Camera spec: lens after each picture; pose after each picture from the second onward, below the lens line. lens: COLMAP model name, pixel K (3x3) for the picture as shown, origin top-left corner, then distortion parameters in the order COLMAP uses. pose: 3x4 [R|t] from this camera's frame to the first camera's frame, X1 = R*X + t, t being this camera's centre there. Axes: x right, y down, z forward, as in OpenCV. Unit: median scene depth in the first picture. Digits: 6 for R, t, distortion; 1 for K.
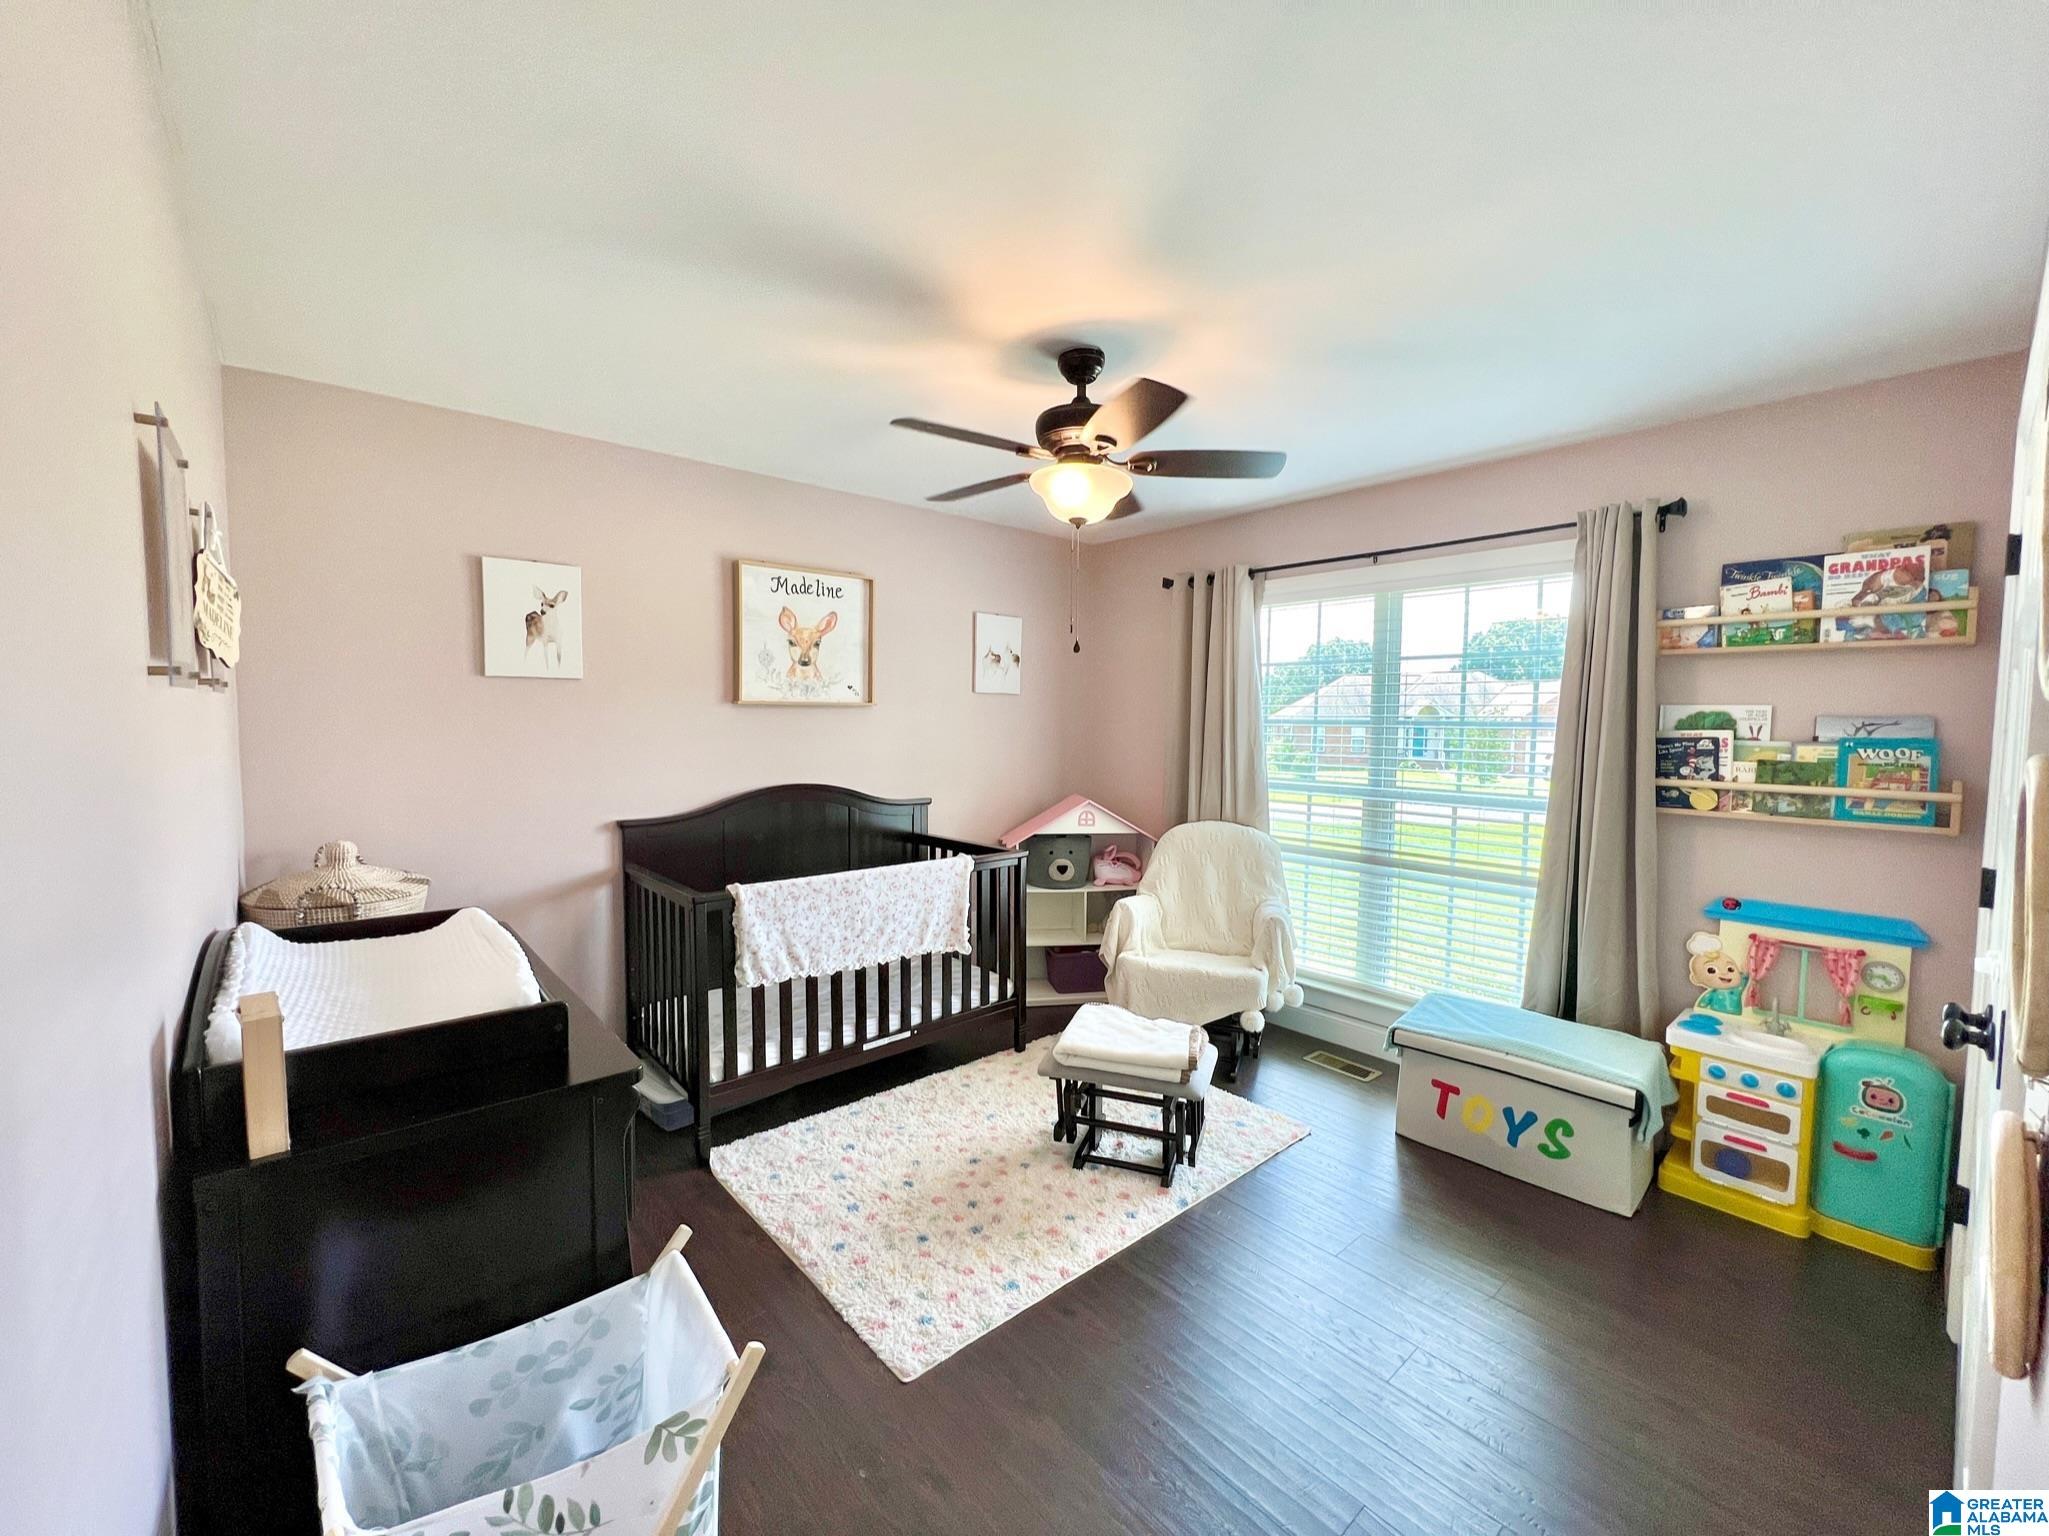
lens RADIAL K [[821.5, 0, 1018.8], [0, 821.5, 765.9], [0, 0, 1]] dist [0.000294, 0.000599]
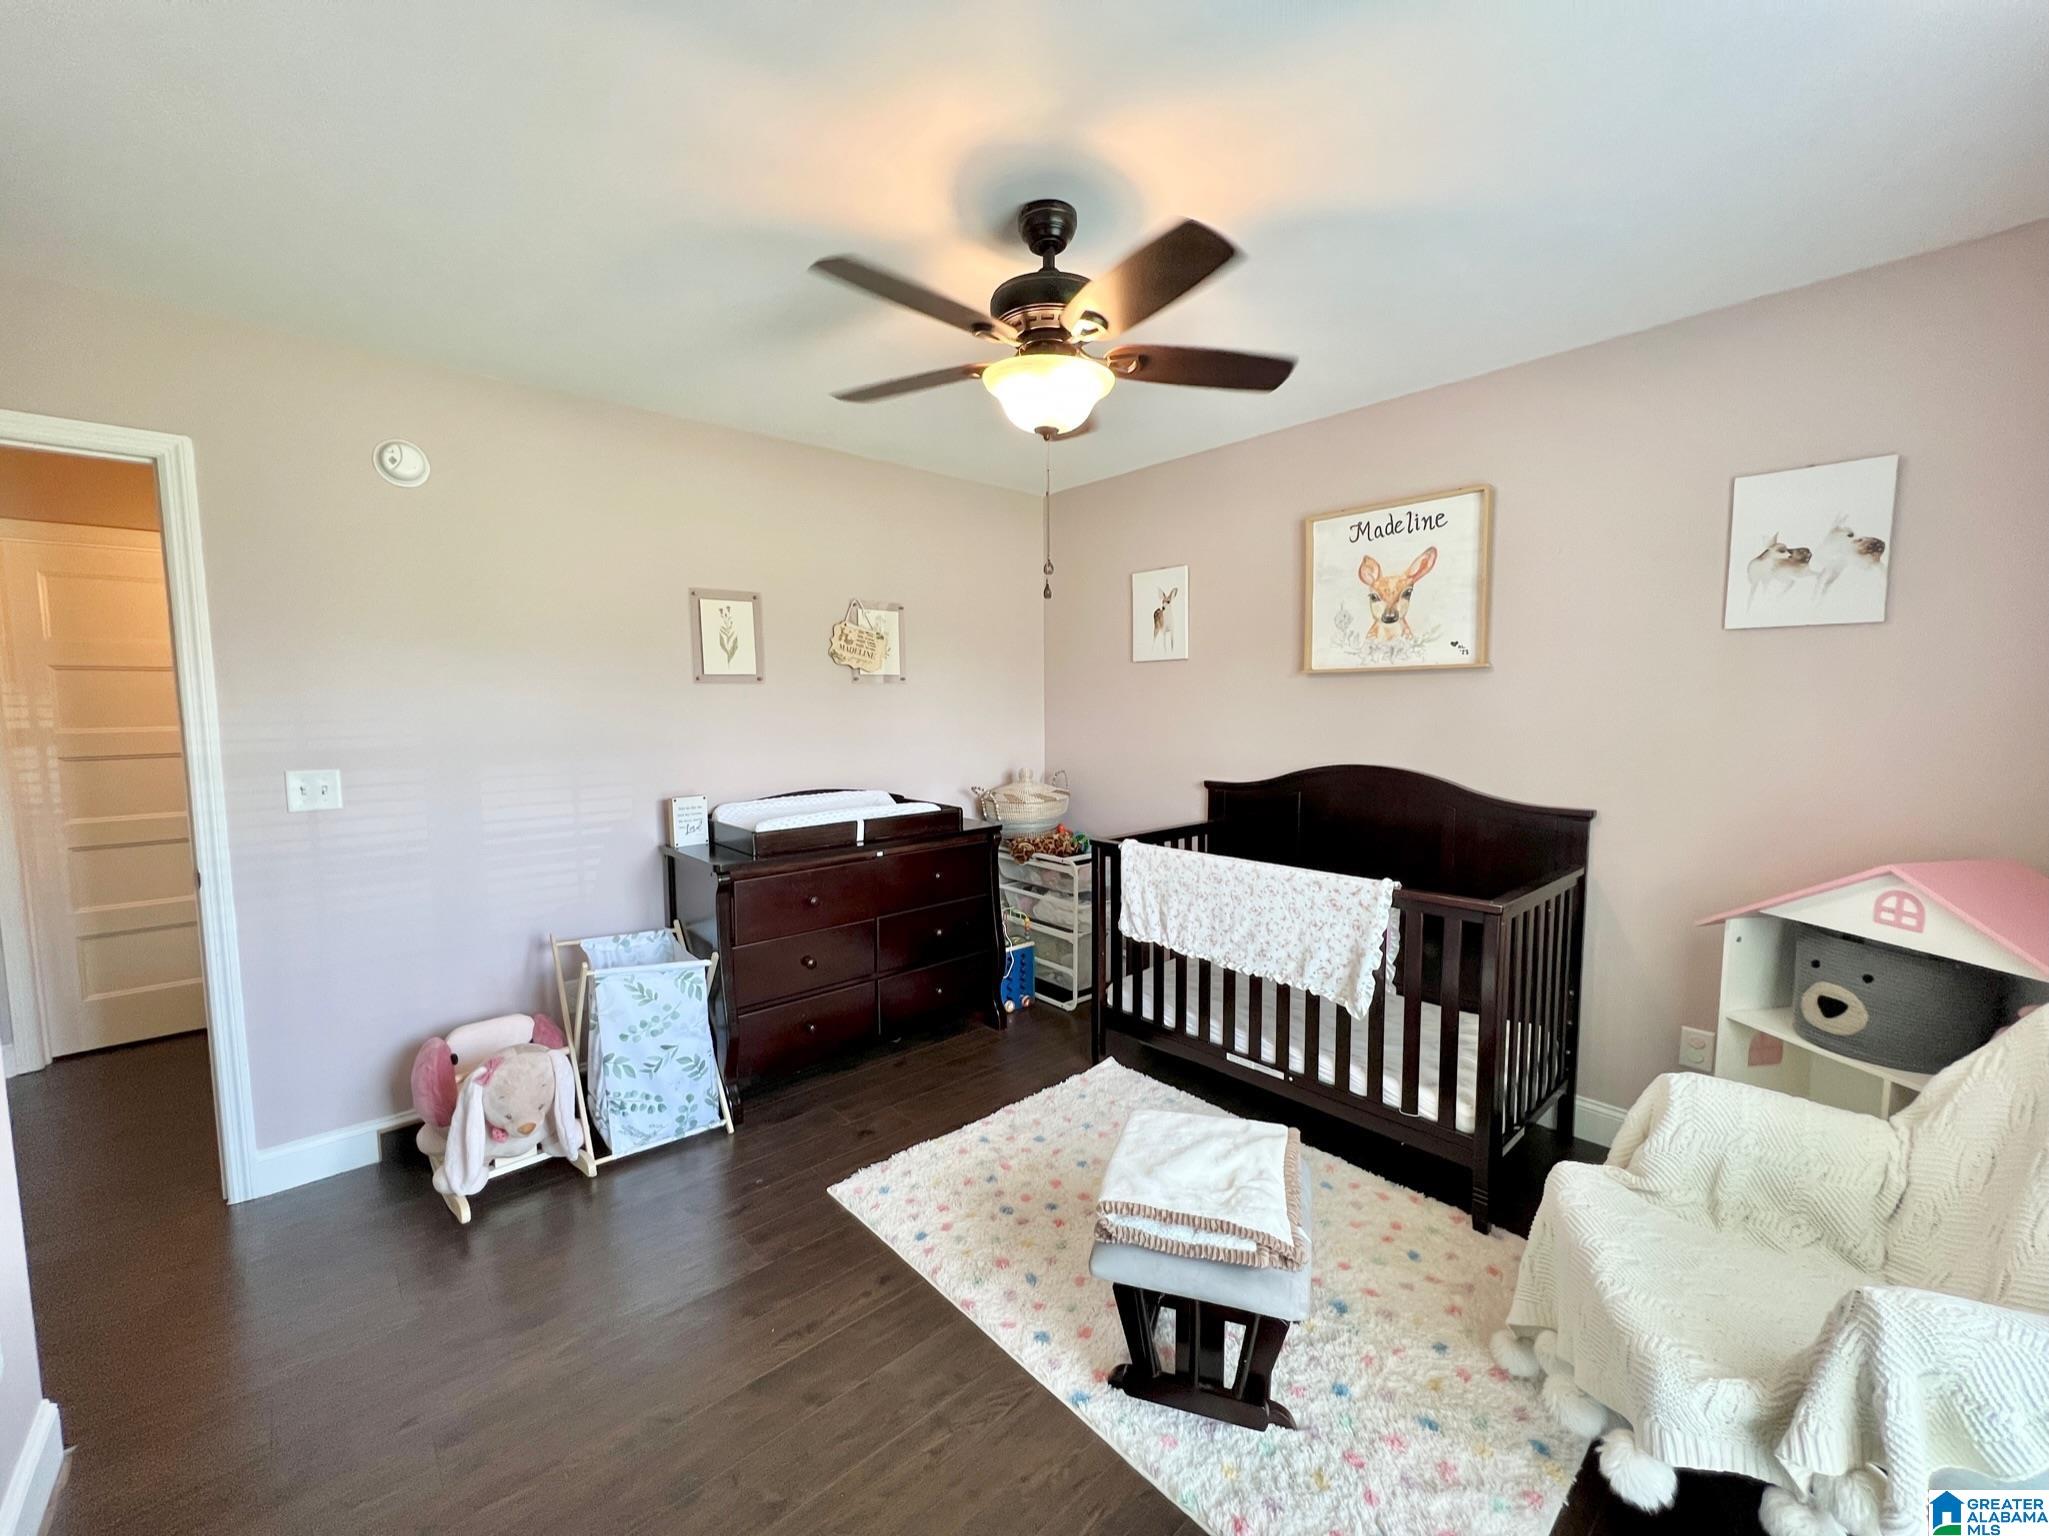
lens RADIAL K [[821.5, 0, 1018.8], [0, 821.5, 765.9], [0, 0, 1]] dist [0.000294, 0.000599]
pose [[0.015187, 0.072197, -0.997275, 0.636629], [-0.047358, 0.996322, 0.071407, -0.022922], [0.998763, 0.046144, 0.018550, 0.700047]]
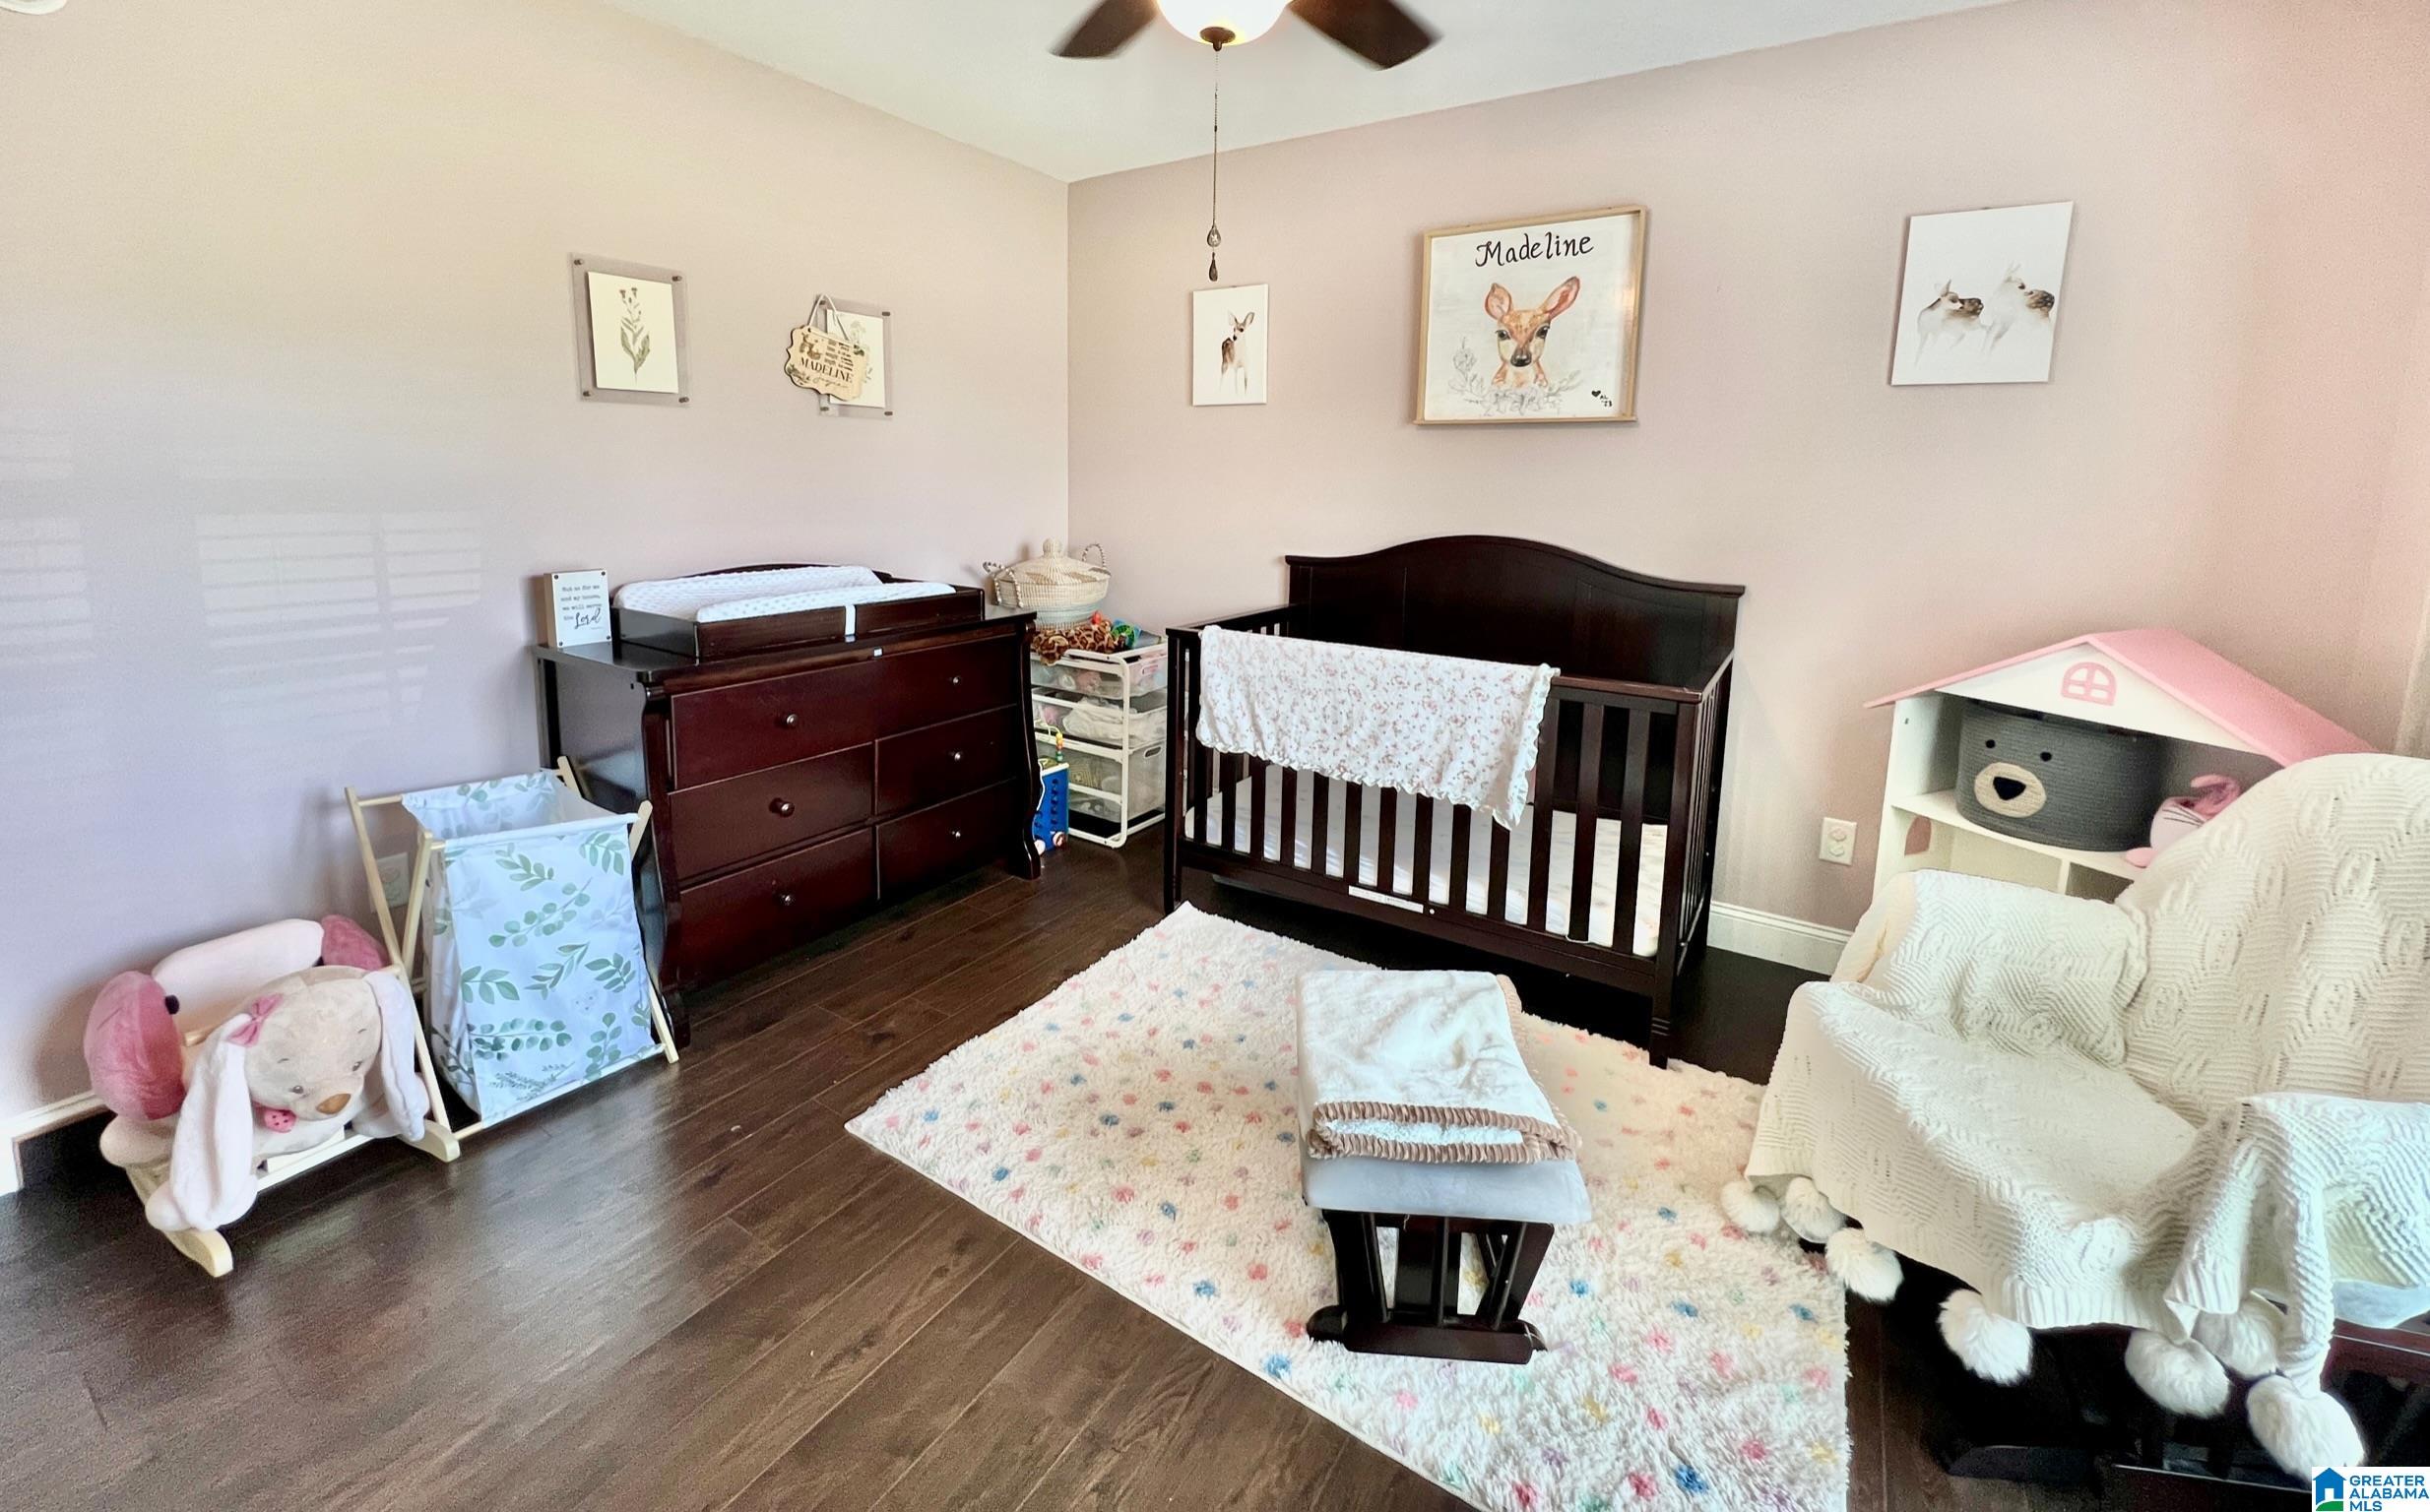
lens RADIAL K [[974.7, 0, 1209.5], [0, 974.7, 600.6], [0, 0, 1]] dist [0.000004, 0.000335]
pose [[0.275185, 0.120864, -0.953764, 0.534174], [-0.071717, 0.991883, 0.105003, 0.007590], [0.958713, 0.039506, 0.281619, 0.593148]]
